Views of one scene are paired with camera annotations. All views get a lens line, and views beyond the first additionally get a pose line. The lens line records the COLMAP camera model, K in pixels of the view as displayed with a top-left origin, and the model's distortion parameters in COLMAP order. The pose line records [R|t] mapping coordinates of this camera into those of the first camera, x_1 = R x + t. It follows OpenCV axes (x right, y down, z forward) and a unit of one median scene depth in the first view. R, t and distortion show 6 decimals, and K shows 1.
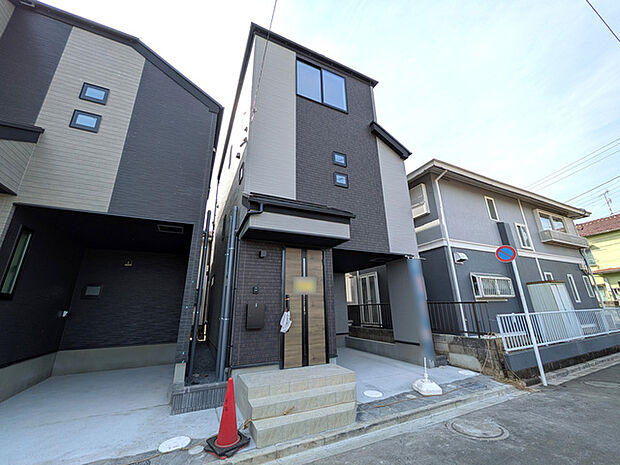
lens RADIAL K [[245.8, 0, 312.0], [0, 245.8, 233.7], [0, 0, 1]] dist [-0.002867, 0.001258]
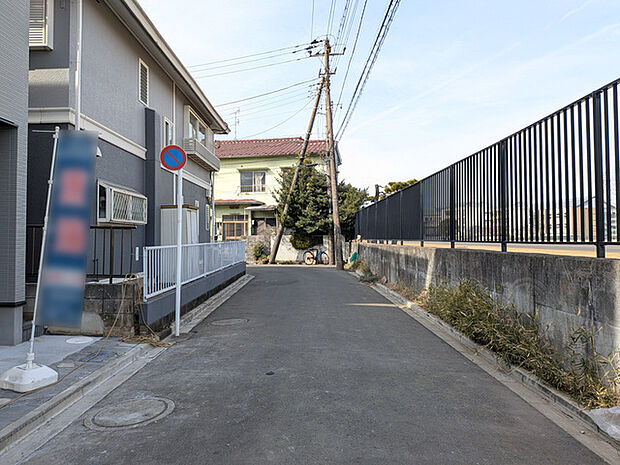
lens RADIAL K [[440.3, 0, 312.8], [0, 440.3, 226.4], [0, 0, 1]] dist [-0.005091, -0.016411]
pose [[0.427338, 0.044812, 0.902981, -0.112364], [-0.272096, 0.958839, 0.081185, 0.066833], [-0.862175, -0.280391, 0.421942, 0.153087]]
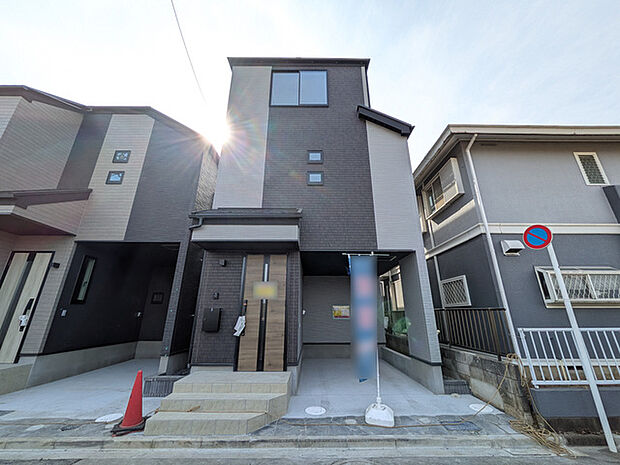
lens RADIAL K [[245.8, 0, 311.4], [0, 245.8, 233.7], [0, 0, 1]] dist [-0.002867, 0.001258]
pose [[0.904453, -0.115362, -0.410679, 0.580755], [0.107346, 0.993308, -0.042614, 0.040738], [0.412846, -0.005543, 0.910784, 0.156232]]
